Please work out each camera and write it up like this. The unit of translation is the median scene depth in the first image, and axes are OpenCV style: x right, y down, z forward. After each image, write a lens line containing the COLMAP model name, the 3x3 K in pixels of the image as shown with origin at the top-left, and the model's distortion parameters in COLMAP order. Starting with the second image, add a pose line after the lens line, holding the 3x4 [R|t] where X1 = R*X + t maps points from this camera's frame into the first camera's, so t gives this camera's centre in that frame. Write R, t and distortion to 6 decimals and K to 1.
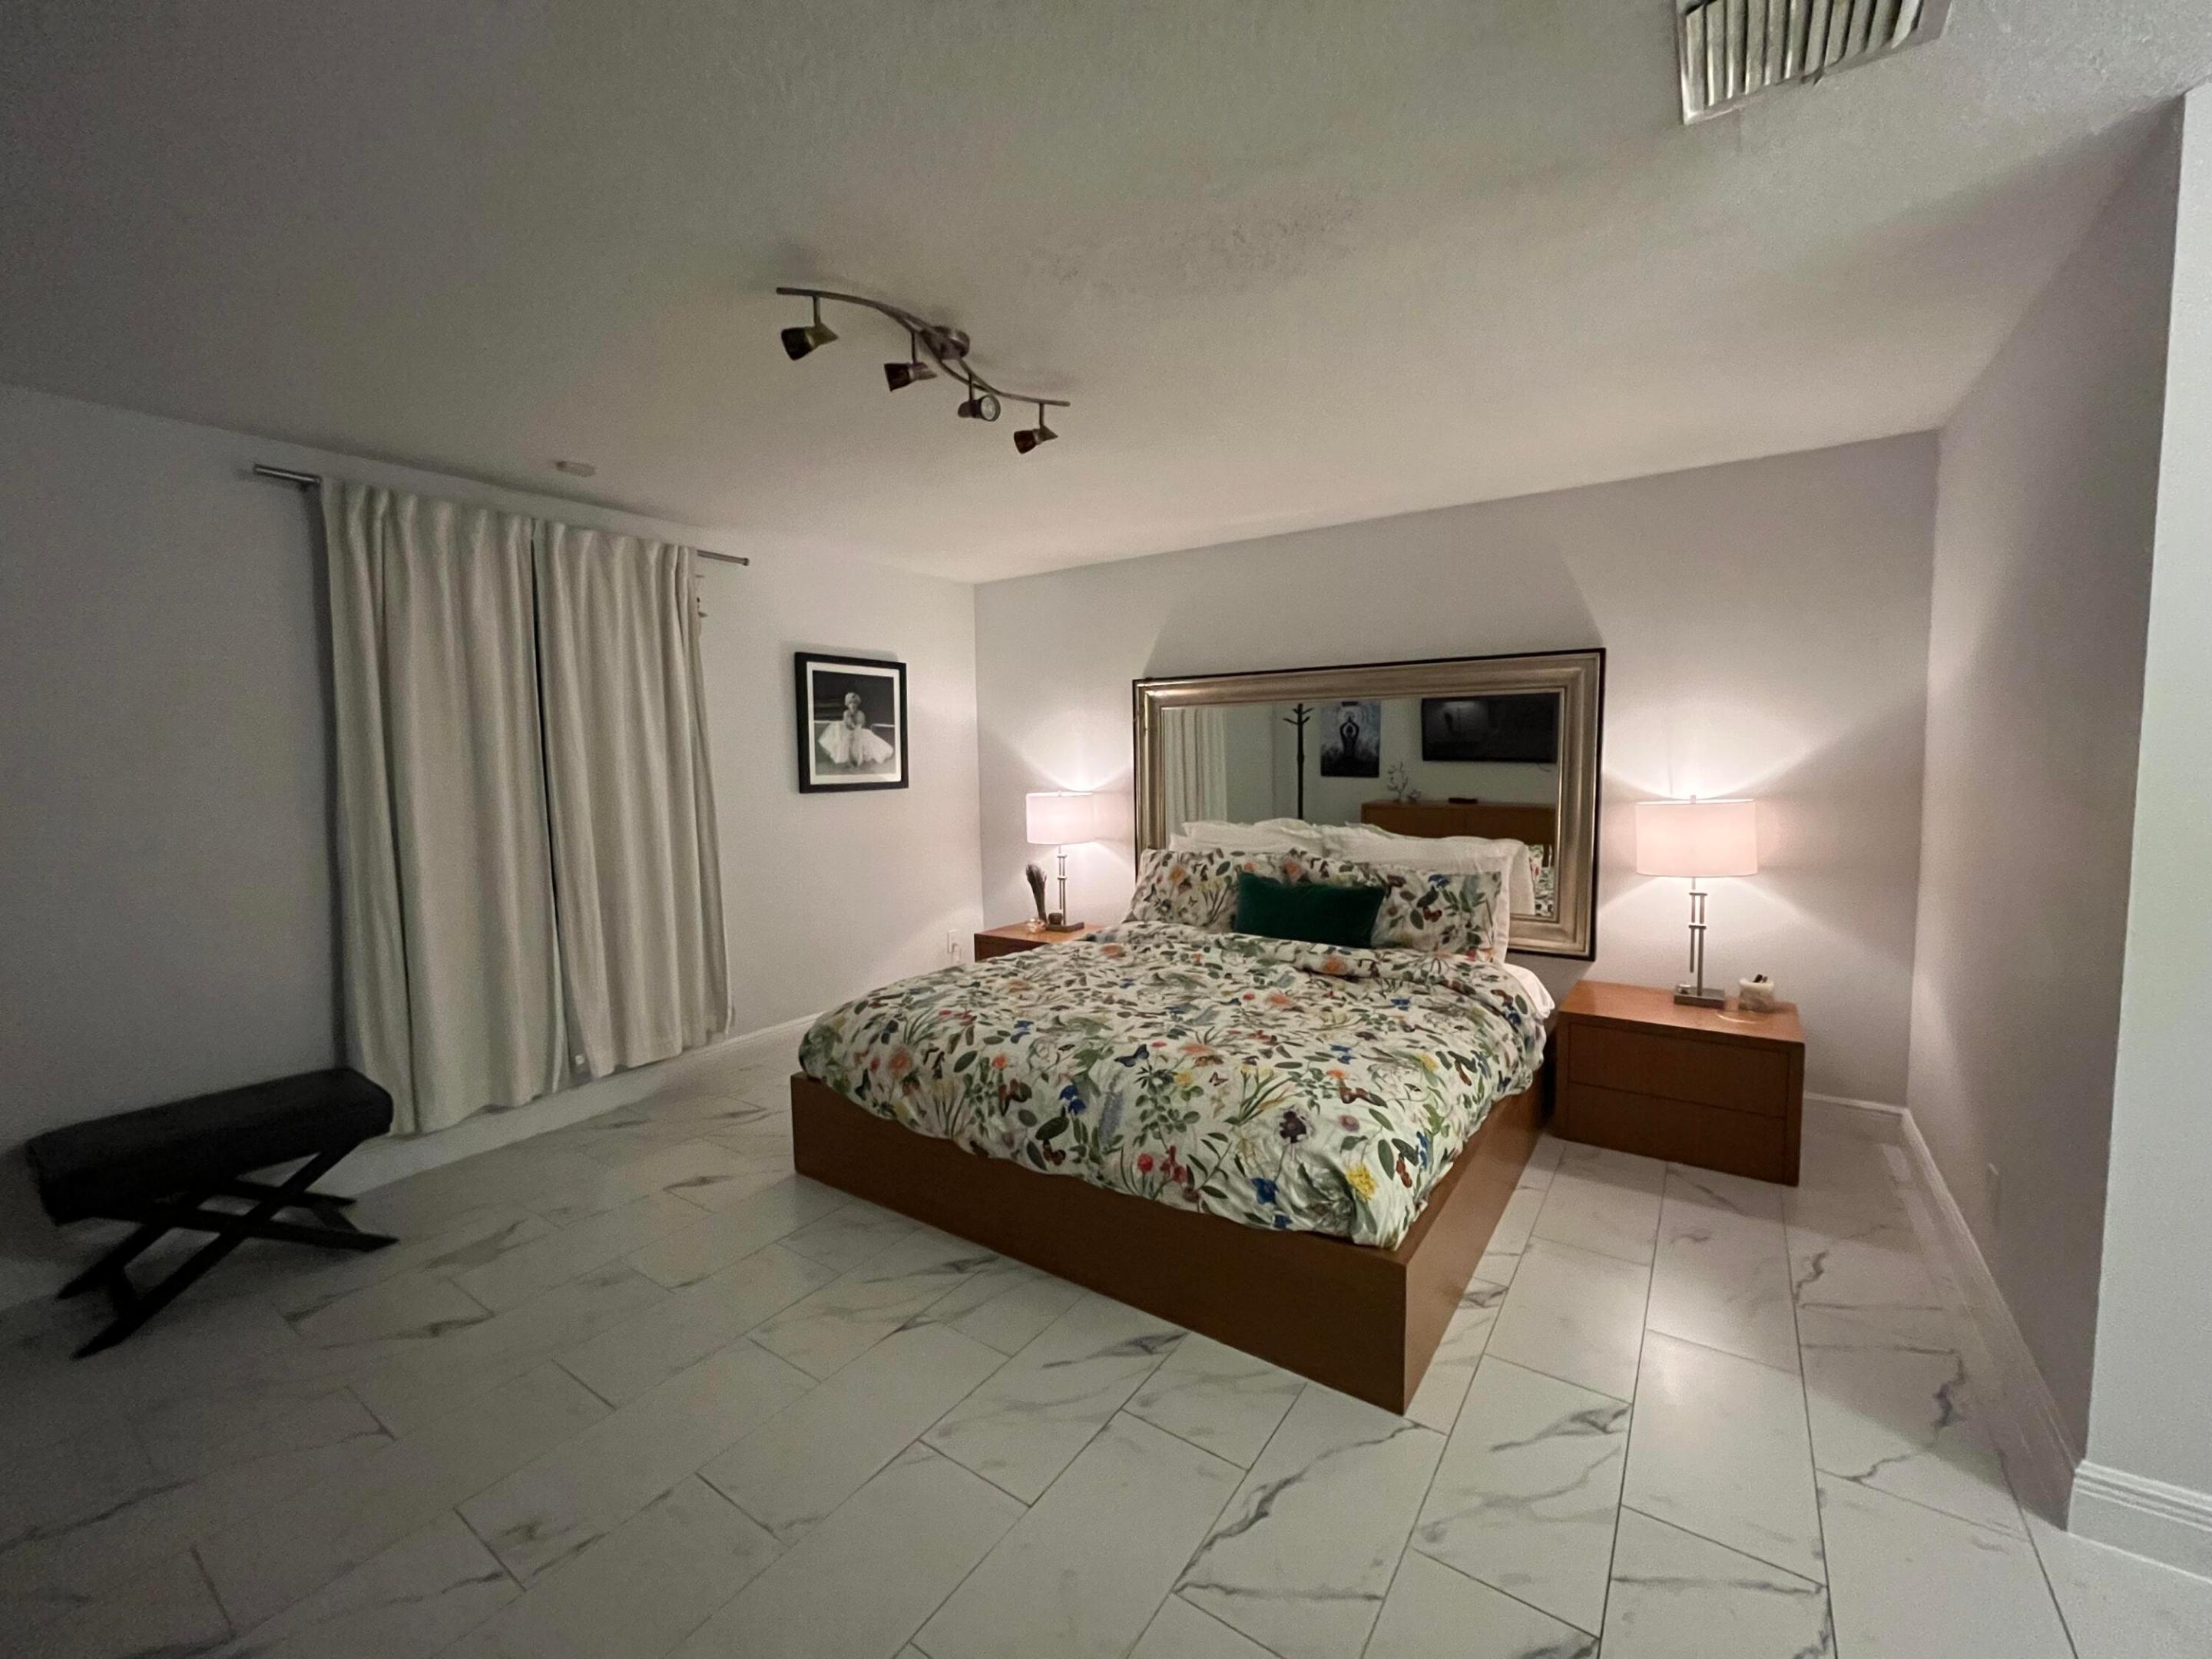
lens RADIAL K [[896.1, 0, 1106.3], [0, 896.1, 829.0], [0, 0, 1]] dist [-0.000782, -0.001102]
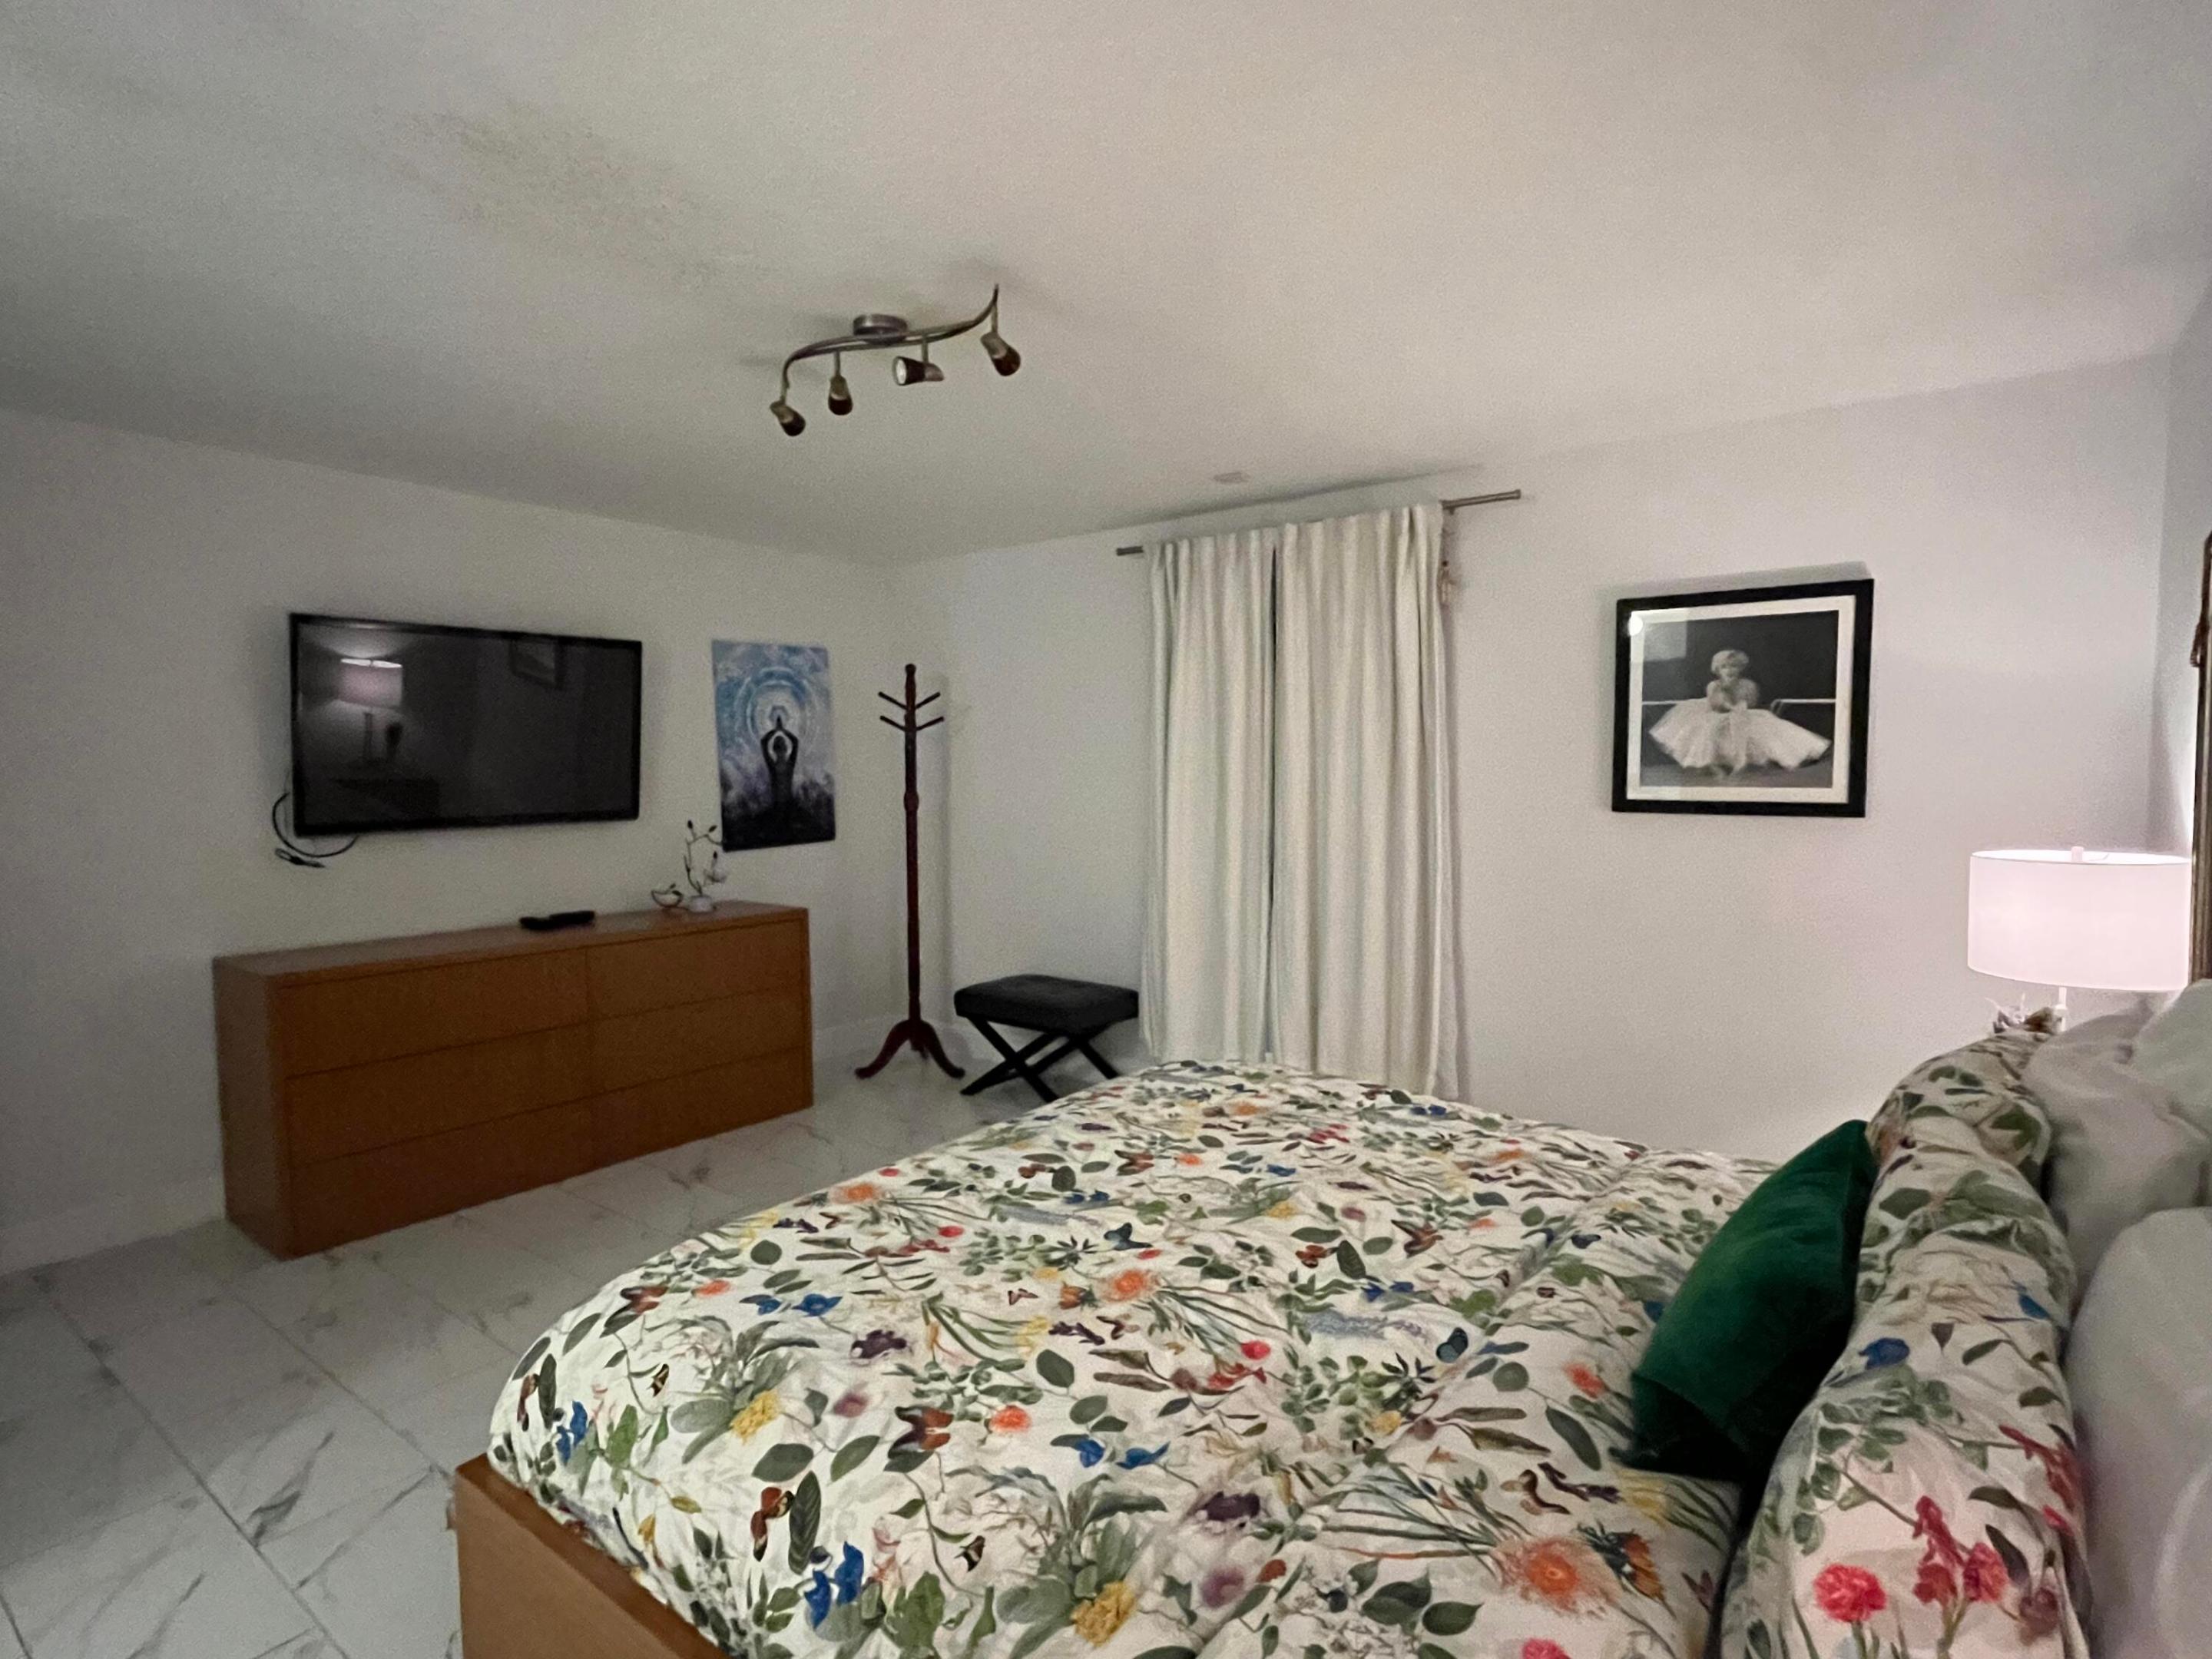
lens RADIAL K [[1116.0, 0, 1106.4], [0, 1116.0, 828.5], [0, 0, 1]] dist [0.022579, -0.000023]
pose [[-0.037352, 0.082430, -0.995897, 0.610382], [-0.073217, 0.993688, 0.084994, -0.083806], [0.996616, 0.076091, -0.031081, 0.769764]]
